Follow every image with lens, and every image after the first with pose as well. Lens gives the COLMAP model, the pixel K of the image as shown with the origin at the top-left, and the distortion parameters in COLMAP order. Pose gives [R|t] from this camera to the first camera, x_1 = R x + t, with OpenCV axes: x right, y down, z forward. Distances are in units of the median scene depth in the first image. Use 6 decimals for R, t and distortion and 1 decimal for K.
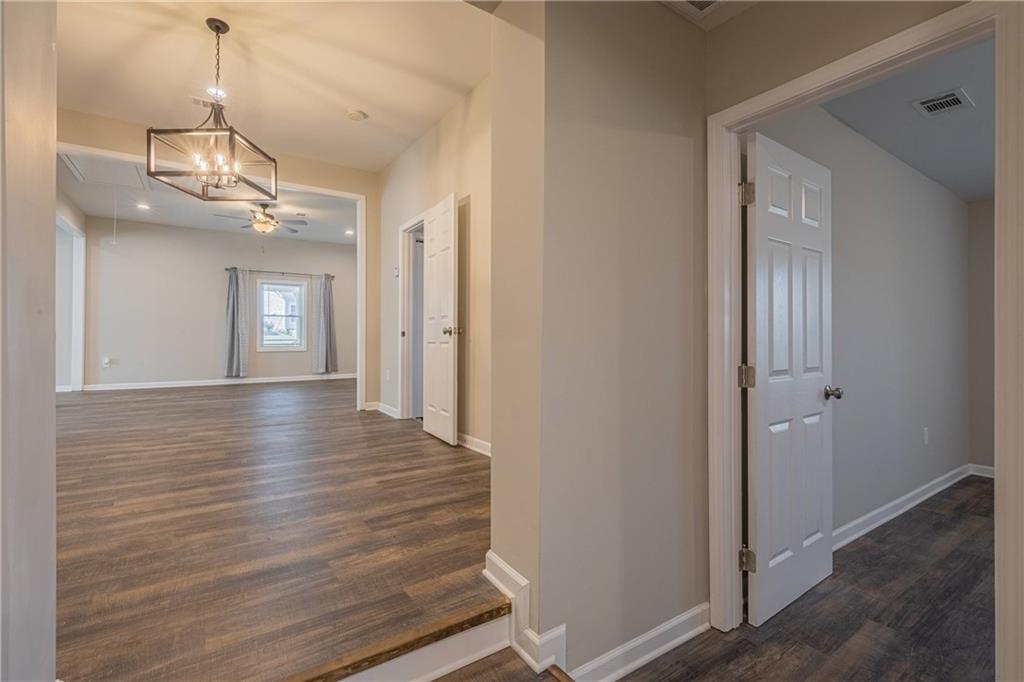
lens RADIAL K [[452.2, 0, 511.0], [0, 452.2, 336.6], [0, 0, 1]] dist [0.001132, -0.000180]
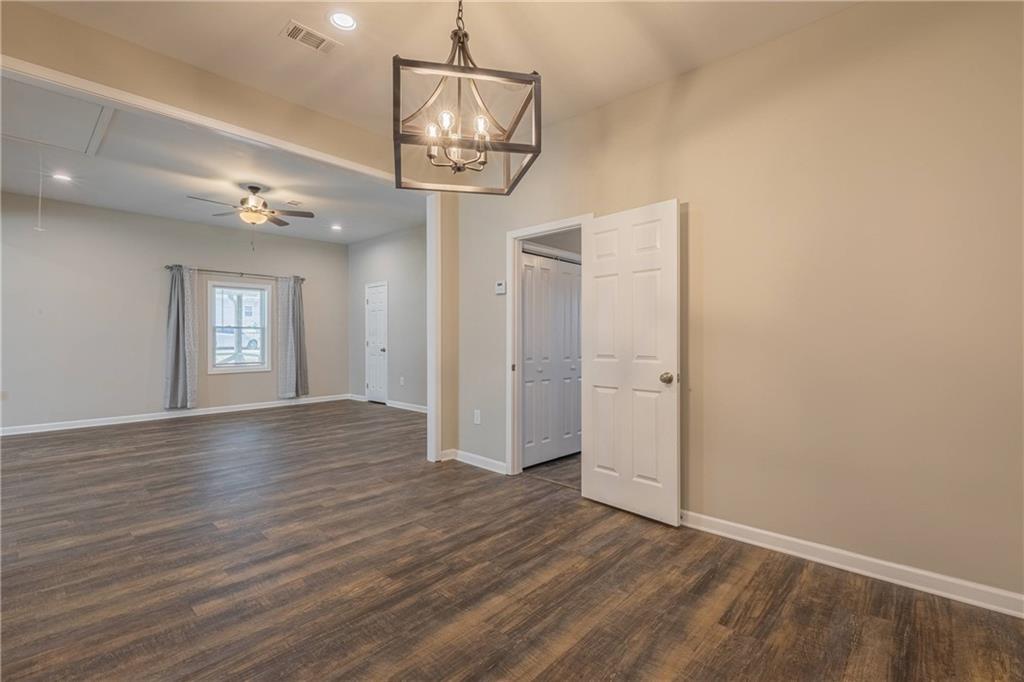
lens RADIAL K [[452.2, 0, 511.0], [0, 452.2, 336.6], [0, 0, 1]] dist [0.001132, -0.000180]
pose [[0.974232, 0.002051, 0.225537, -0.240087], [-0.002452, 0.999996, 0.001500, -0.035076], [-0.225533, -0.002014, 0.974233, 0.129079]]
